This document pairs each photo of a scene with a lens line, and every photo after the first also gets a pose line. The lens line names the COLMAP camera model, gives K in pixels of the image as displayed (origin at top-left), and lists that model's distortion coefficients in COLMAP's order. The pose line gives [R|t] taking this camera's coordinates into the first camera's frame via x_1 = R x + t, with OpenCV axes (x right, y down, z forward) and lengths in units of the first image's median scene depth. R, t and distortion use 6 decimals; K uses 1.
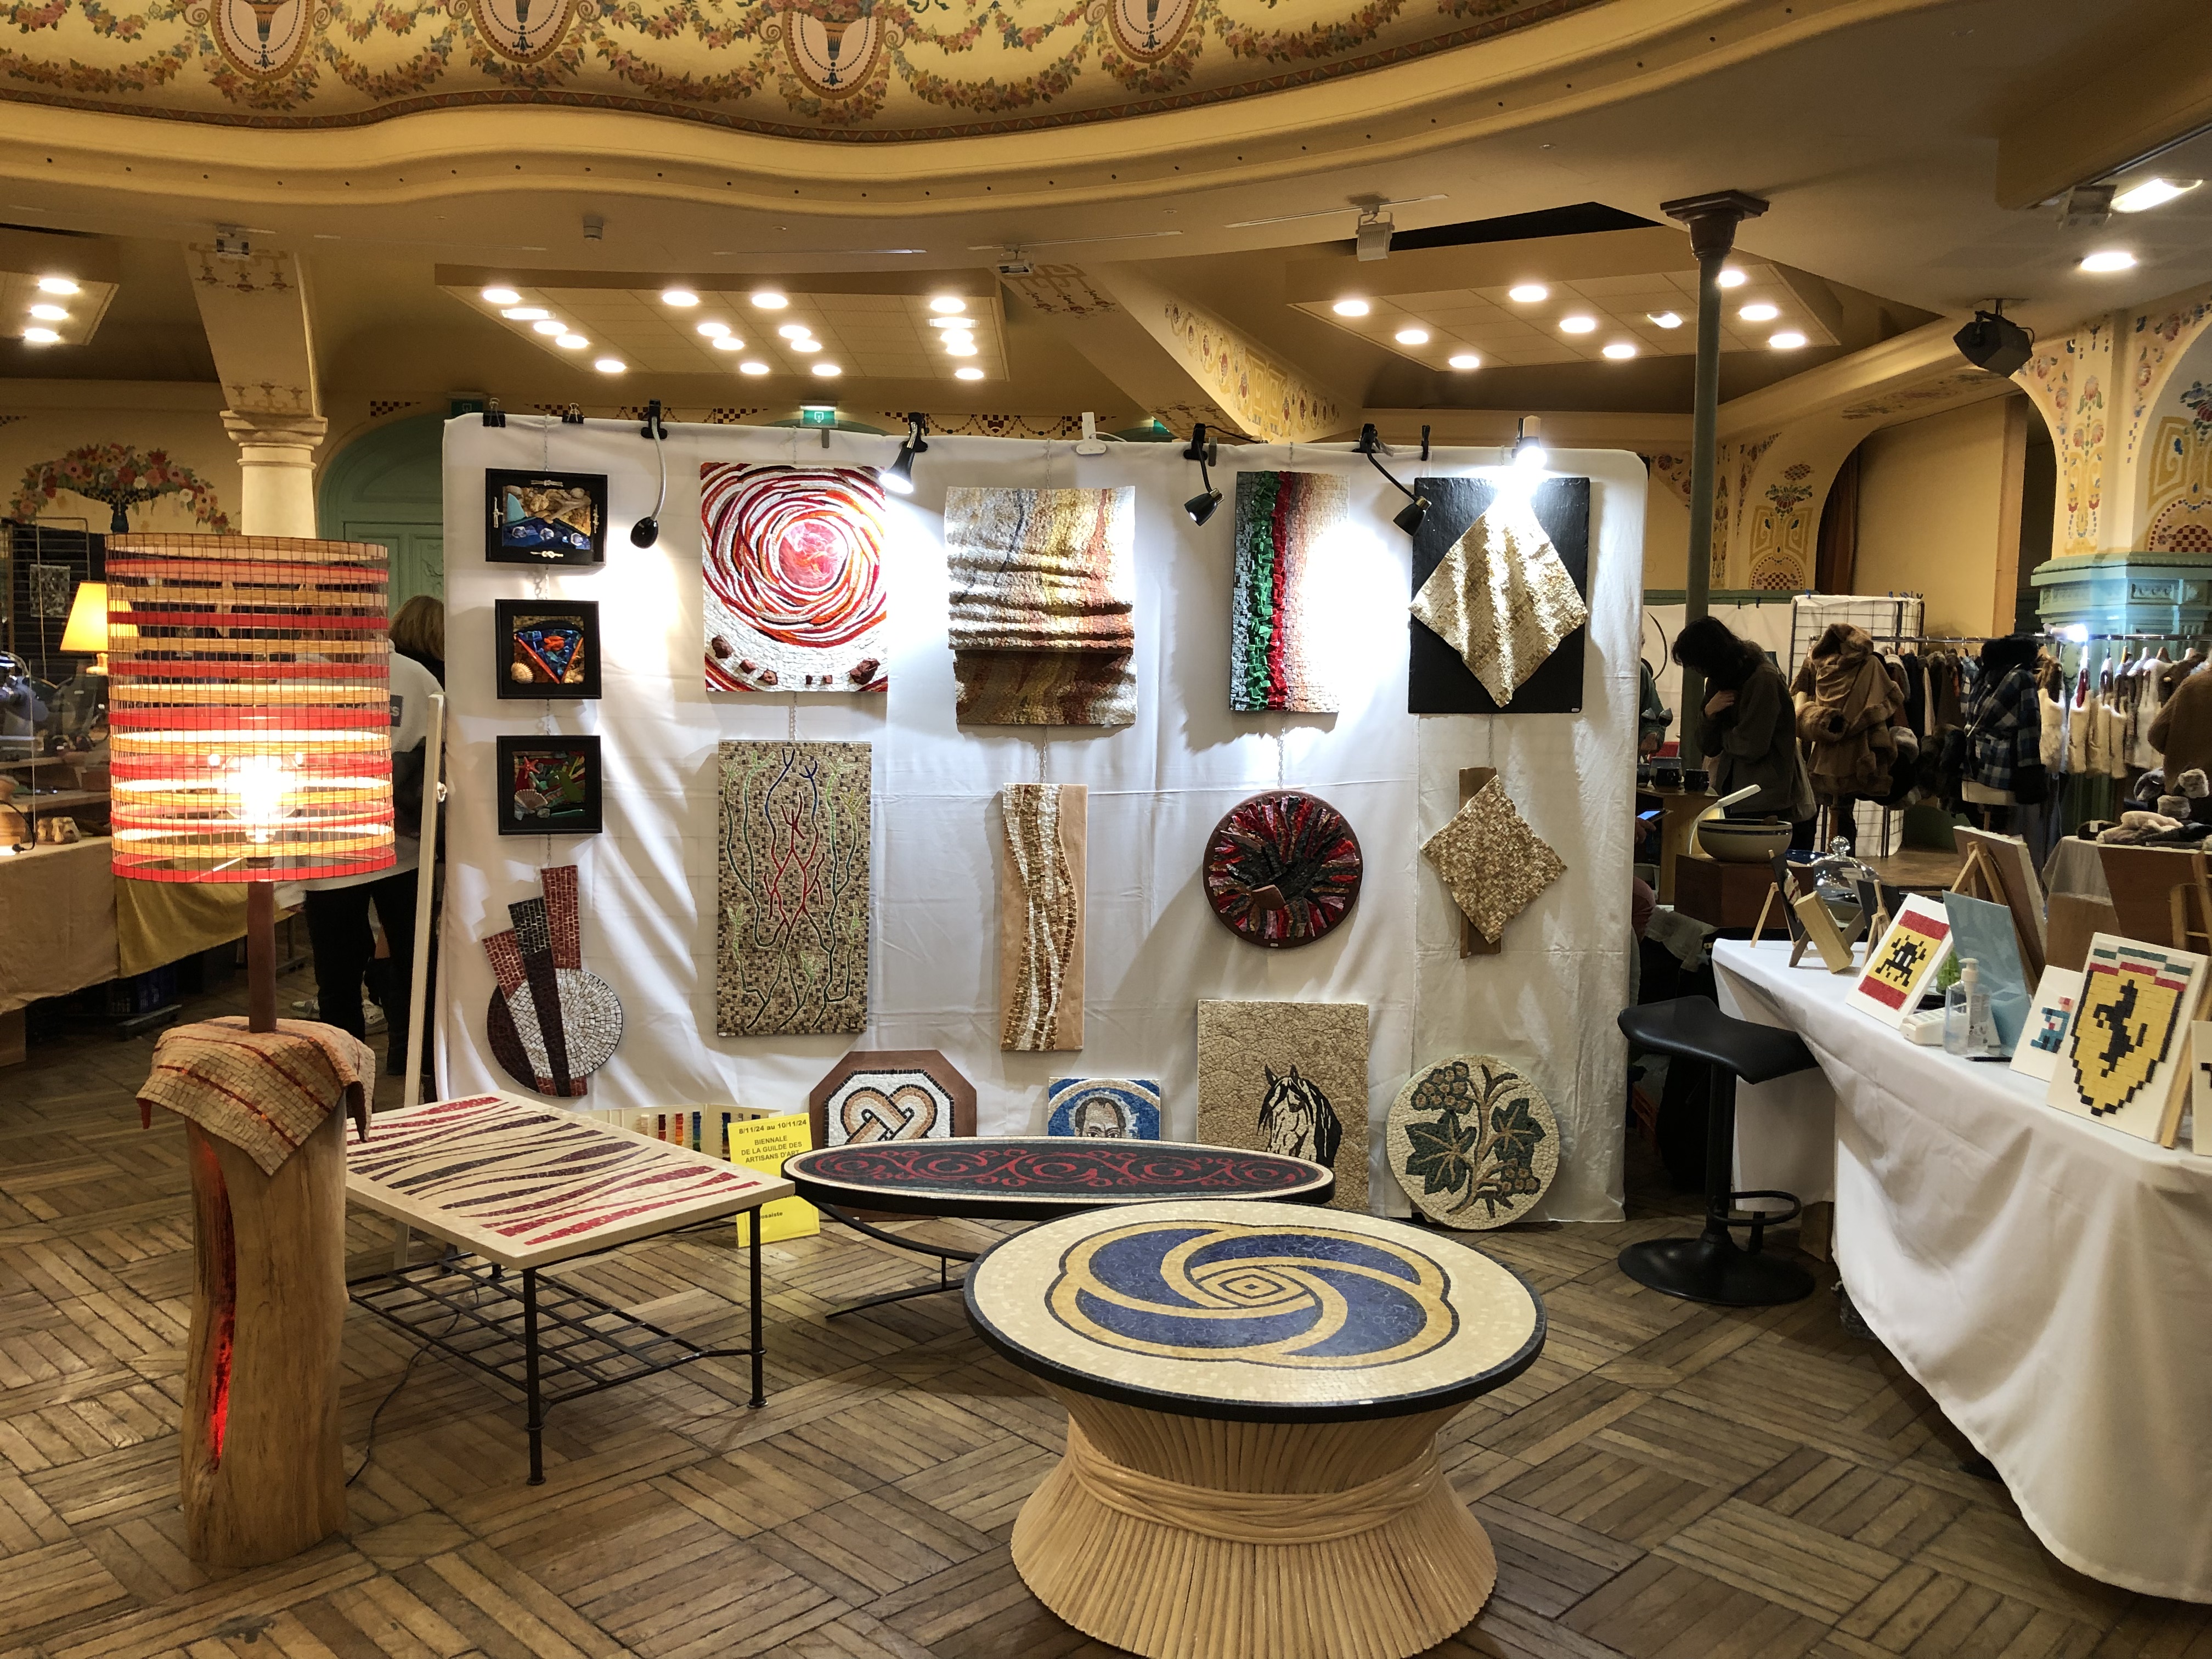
lens RADIAL K [[1806.1, 0, 1100.1], [0, 1806.1, 838.8], [0, 0, 1]] dist [0.041178, -0.035015]
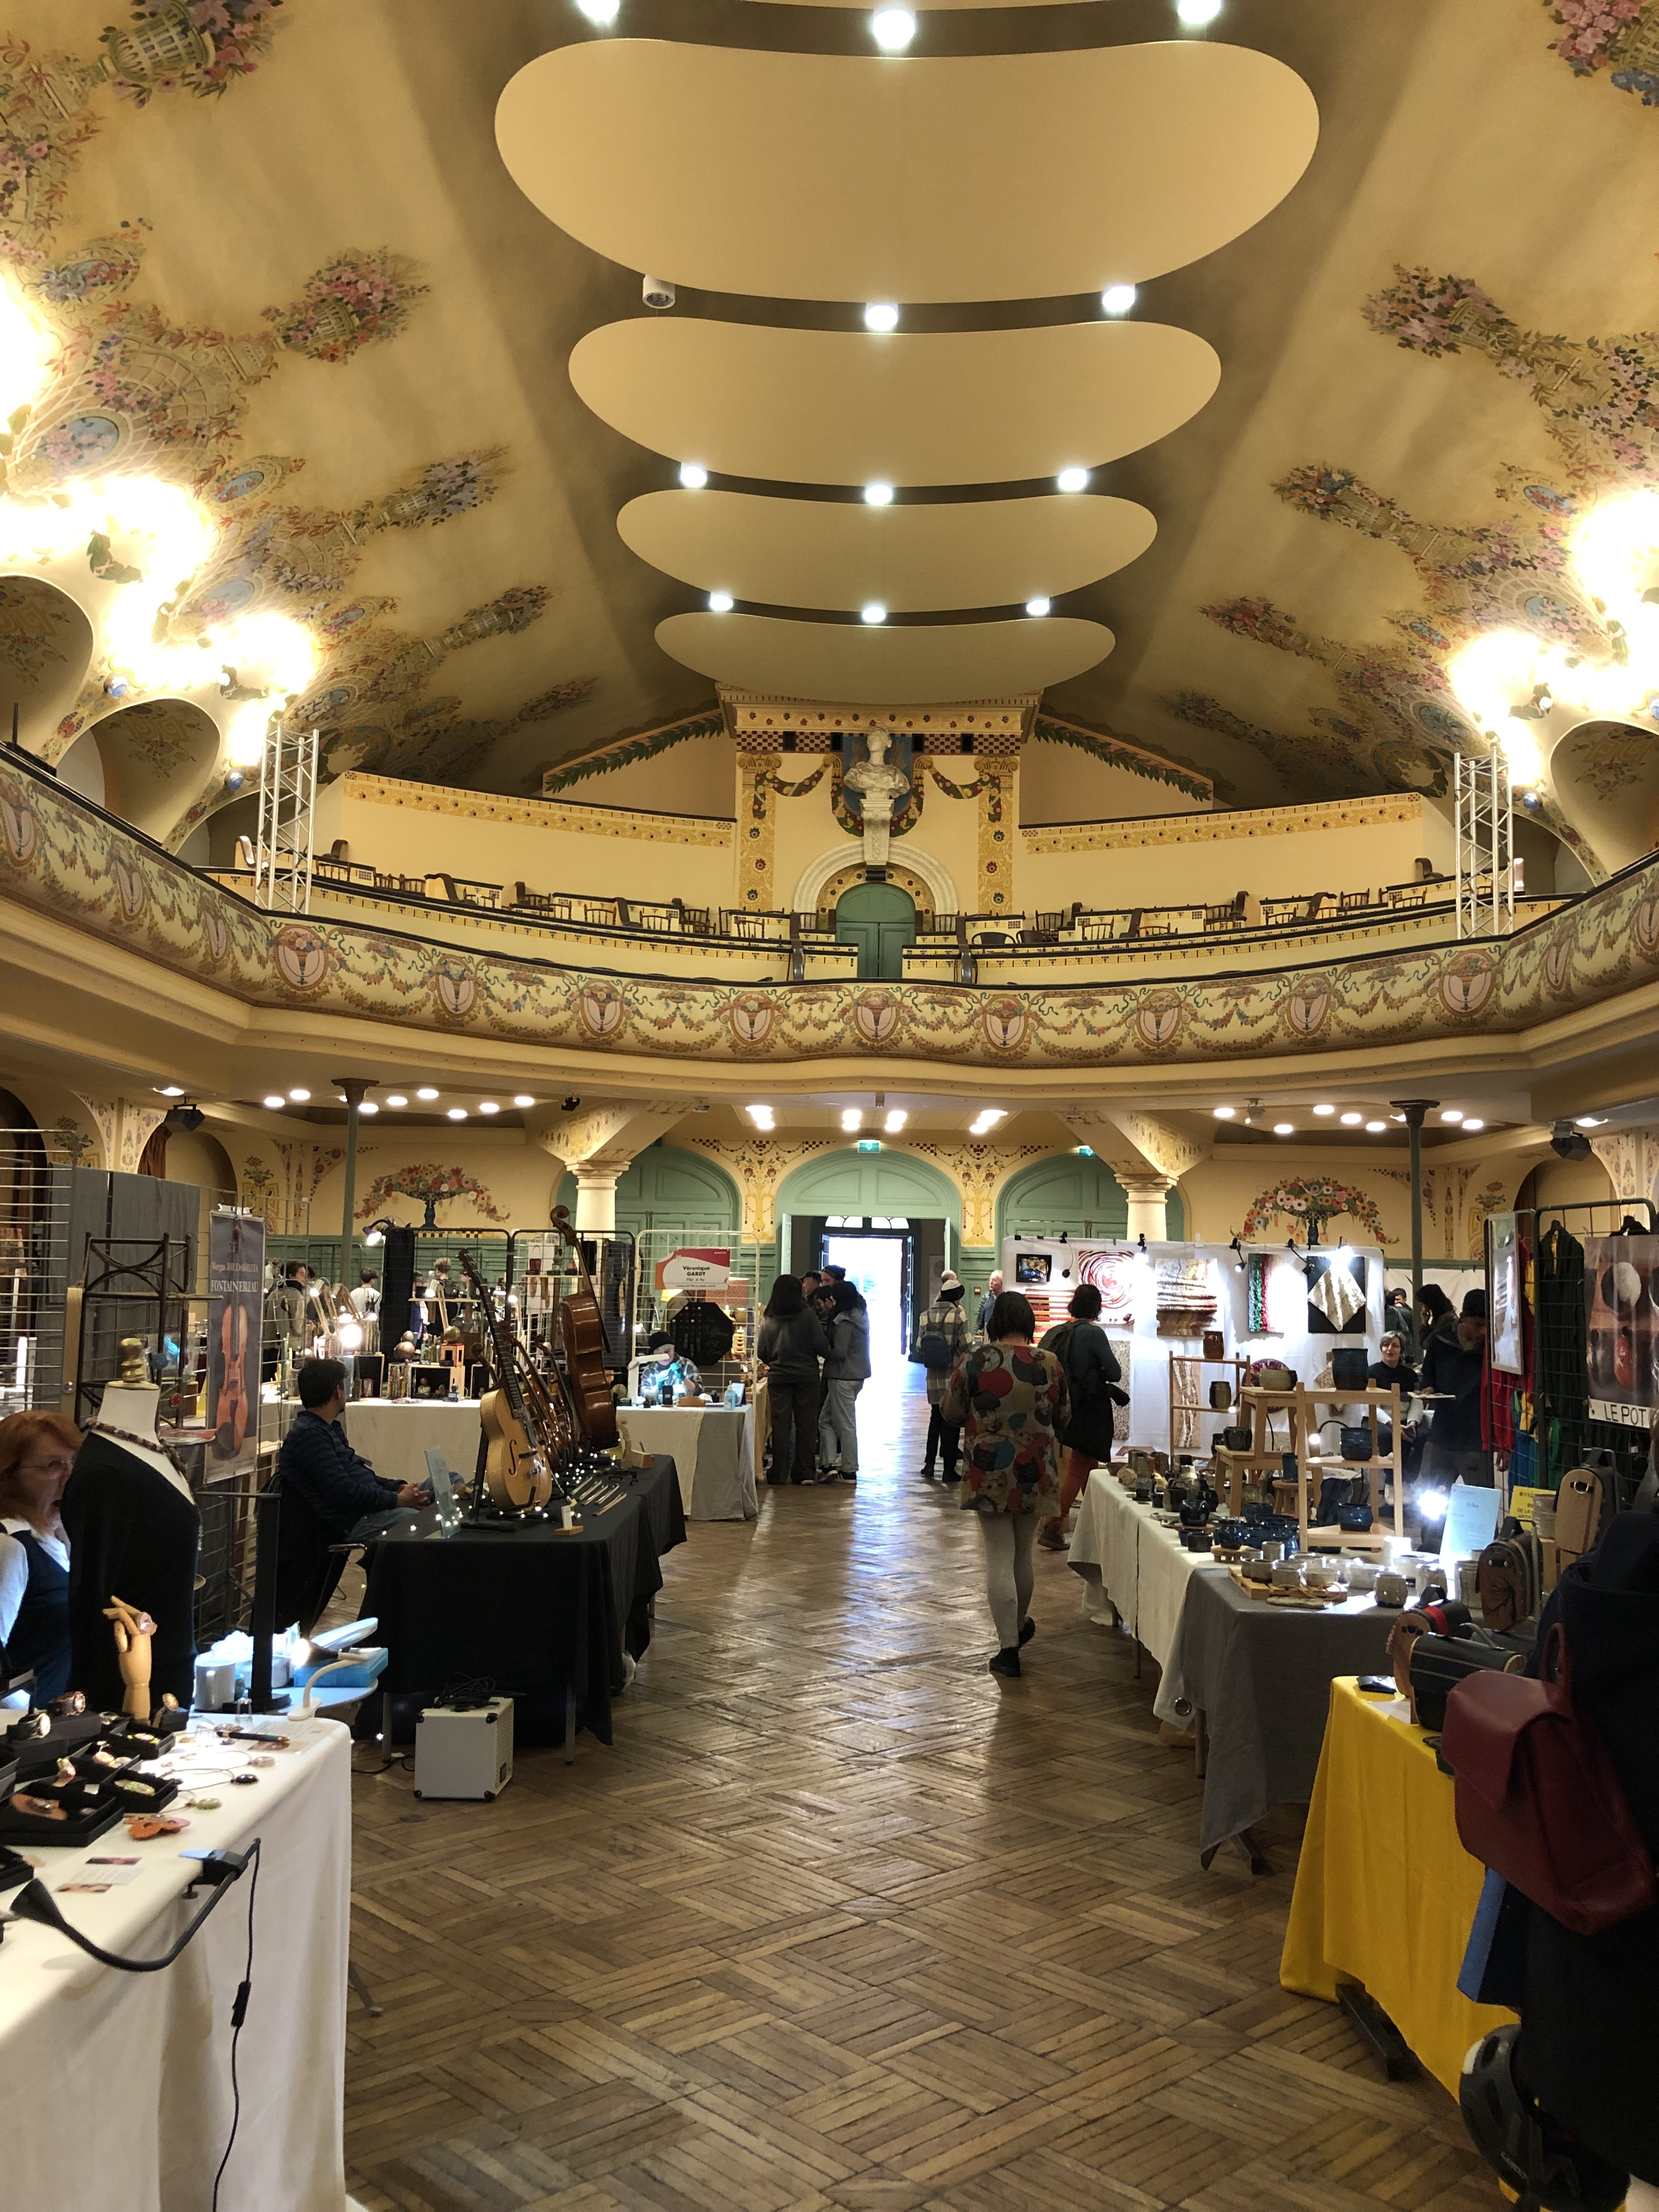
lens RADIAL K [[1806.1, 0, 825.5], [0, 1806.1, 1088.3], [0, 0, 1]] dist [0.041178, -0.035015]
pose [[0.999628, 0.004320, -0.026941, -0.561170], [-0.009823, 0.978152, -0.207656, 0.169320], [0.025455, 0.207844, 0.977831, -2.087004]]
